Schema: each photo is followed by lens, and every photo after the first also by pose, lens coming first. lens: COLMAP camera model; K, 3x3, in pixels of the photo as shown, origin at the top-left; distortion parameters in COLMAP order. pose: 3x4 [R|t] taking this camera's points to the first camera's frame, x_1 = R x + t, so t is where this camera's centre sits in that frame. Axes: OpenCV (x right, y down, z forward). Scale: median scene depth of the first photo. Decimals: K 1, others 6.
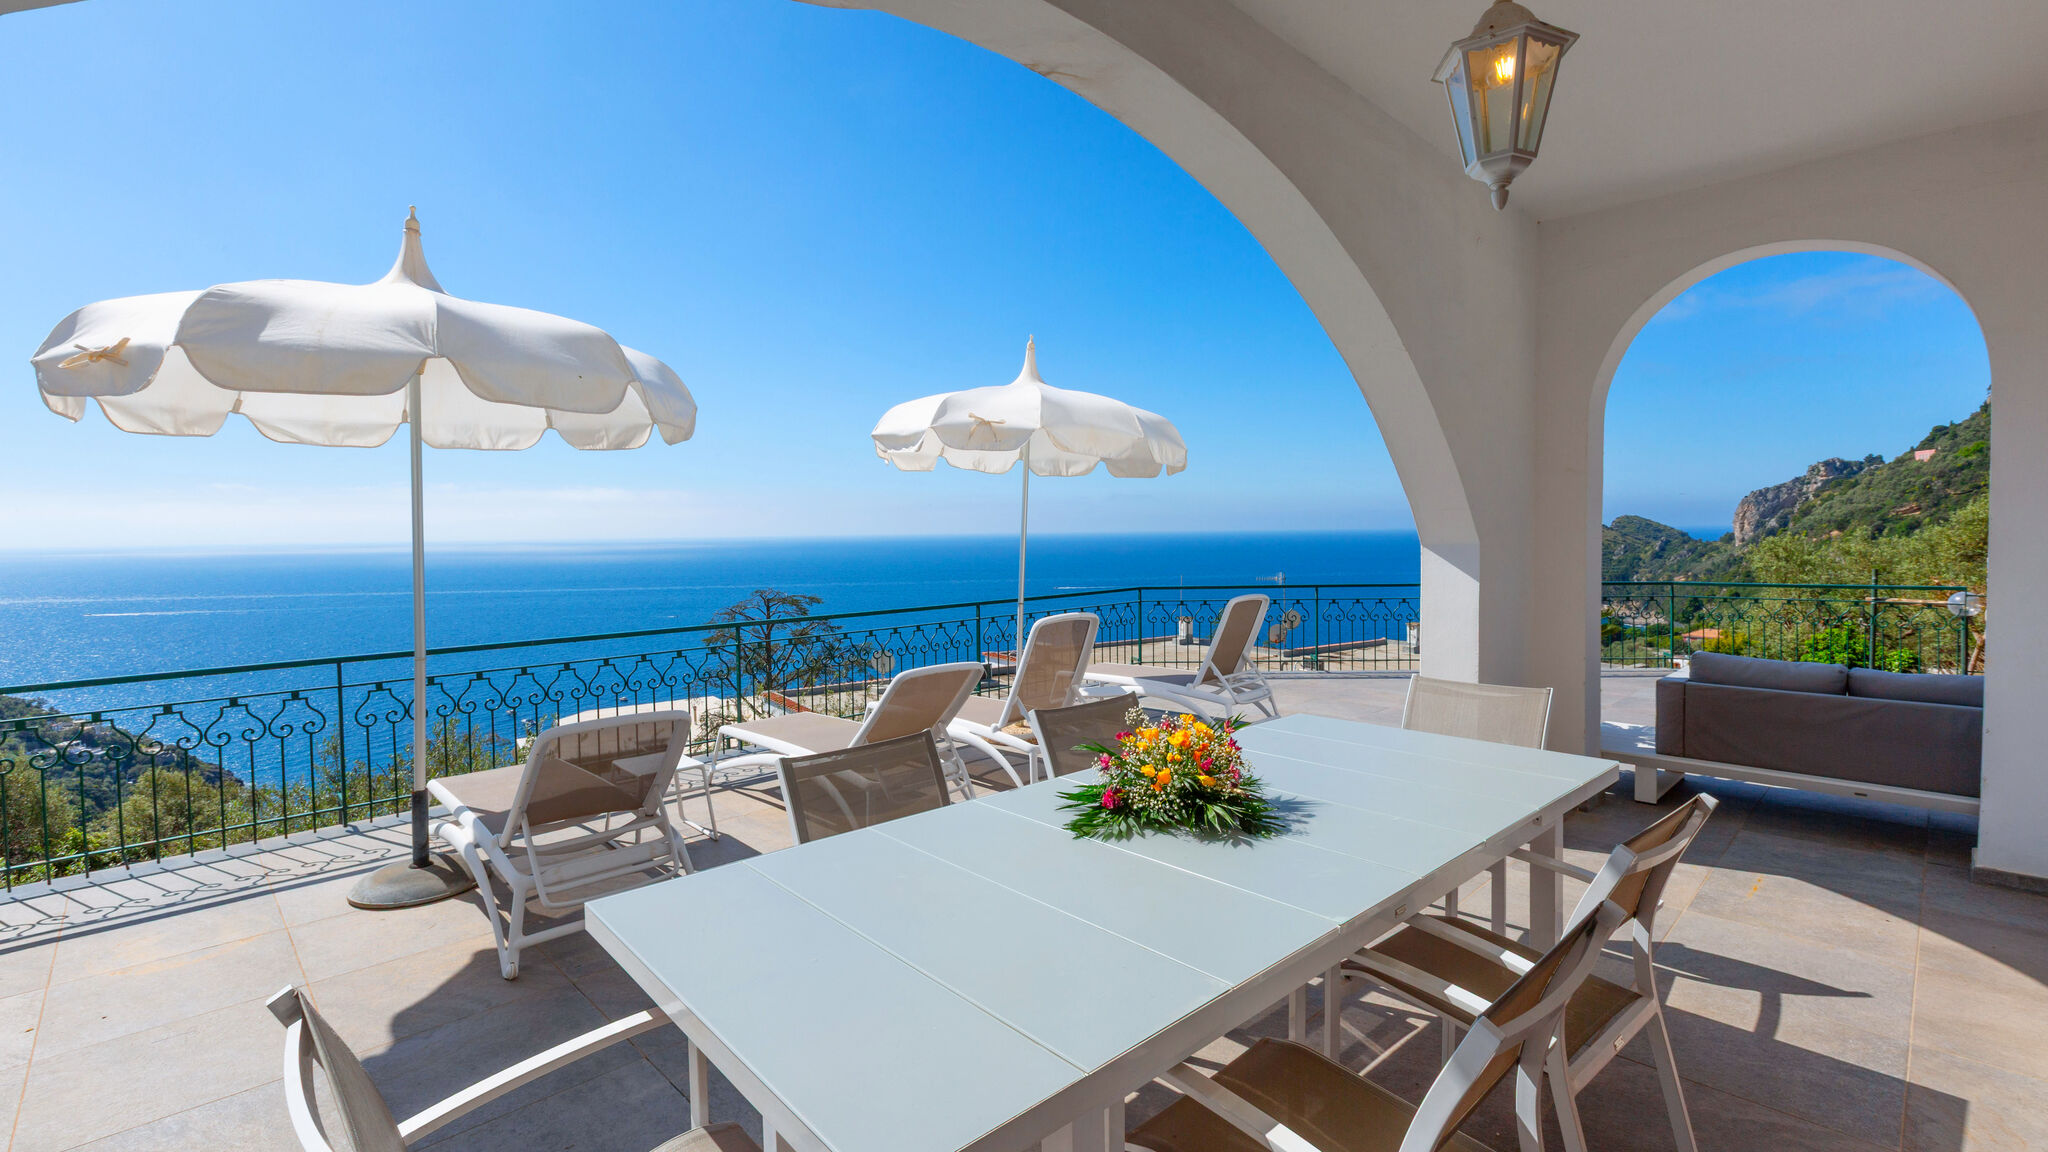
lens RADIAL K [[928.6, 0, 1032.2], [0, 928.6, 576.2], [0, 0, 1]] dist [-0.007248, -0.000678]
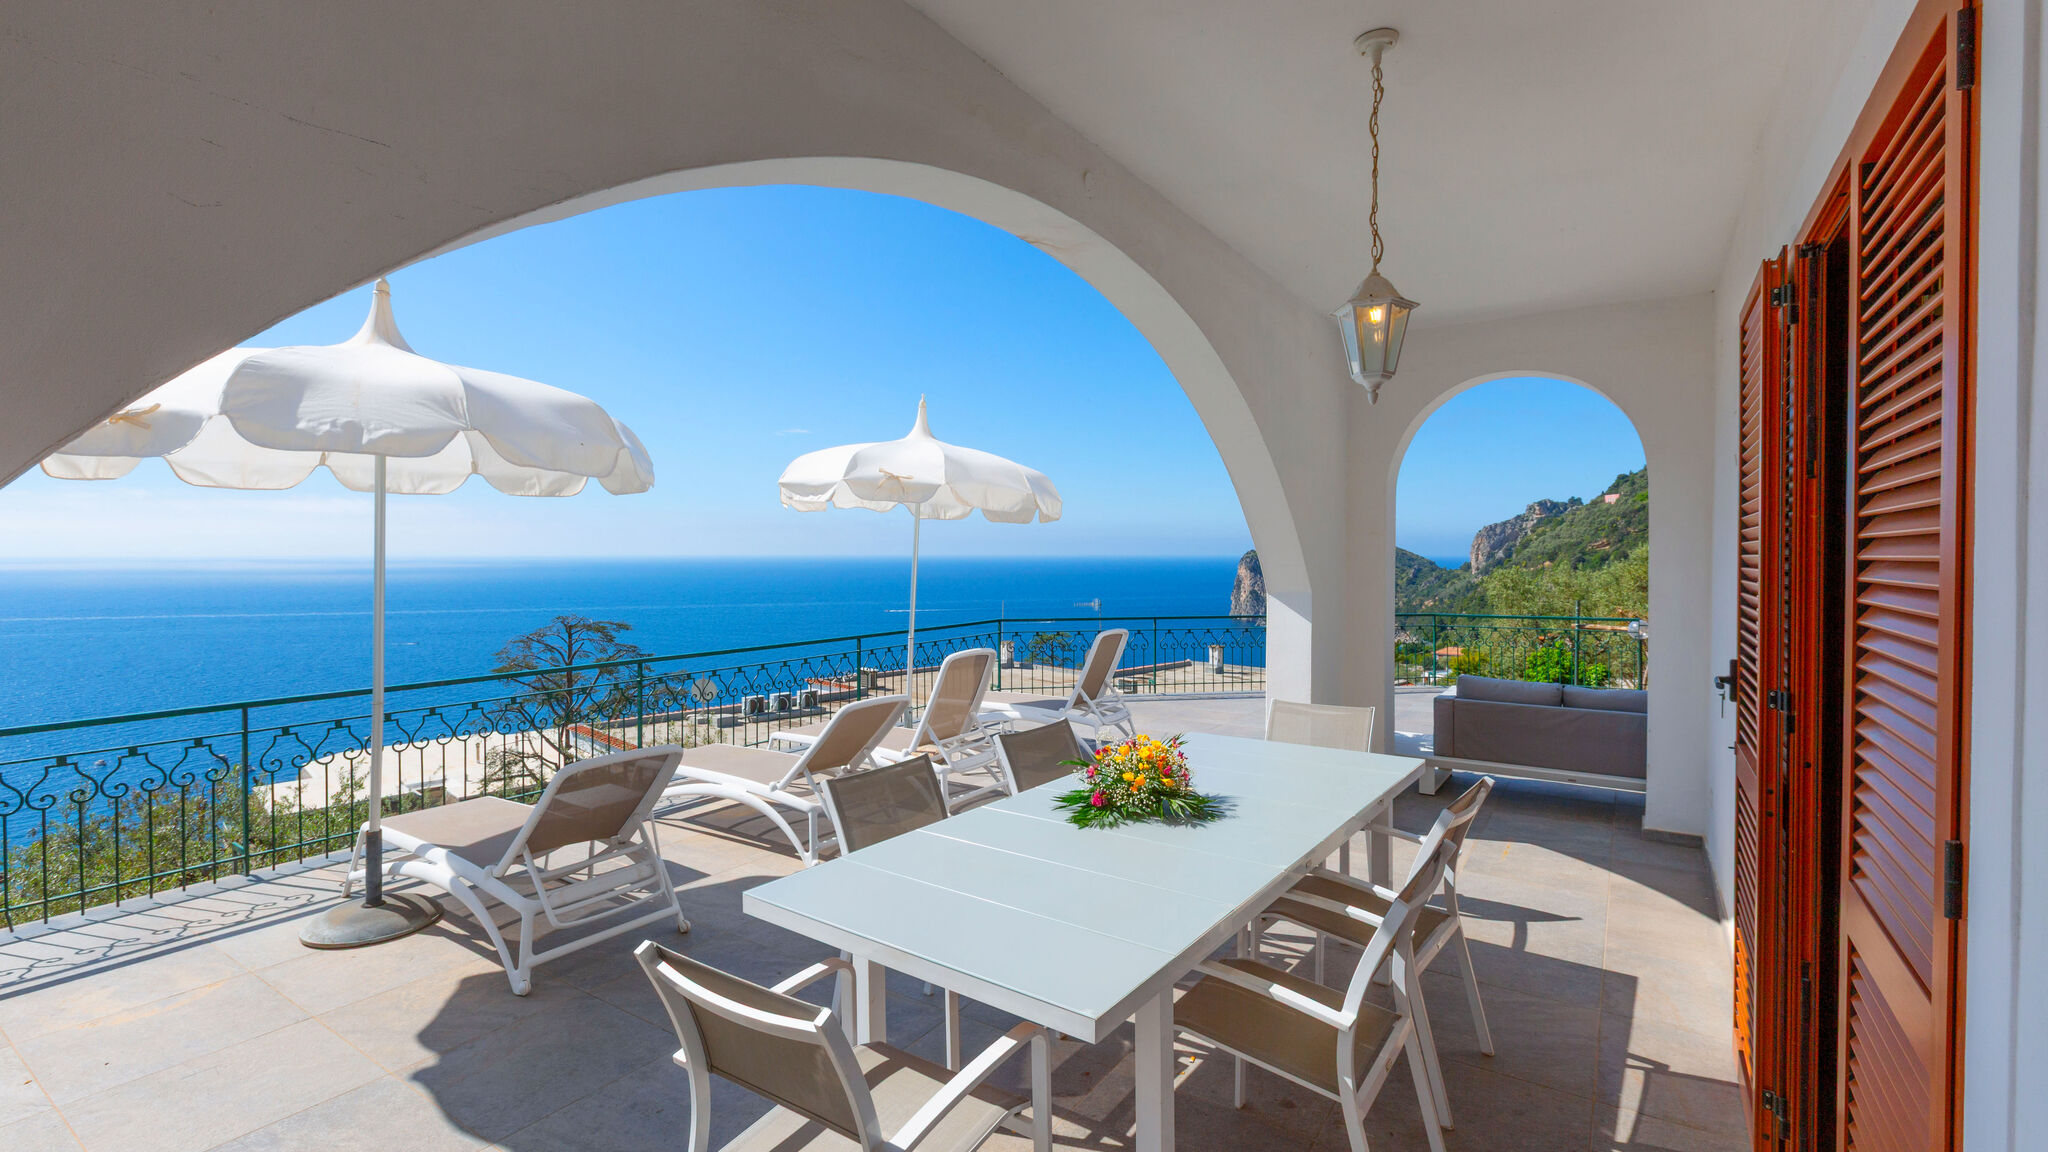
lens RADIAL K [[940.8, 0, 1040.0], [0, 940.8, 571.2], [0, 0, 1]] dist [-0.008359, -0.000209]
pose [[0.975767, 0.008492, 0.218649, -0.164638], [-0.002473, 0.999611, -0.027785, -0.028931], [-0.218800, 0.026571, 0.975408, -0.176889]]
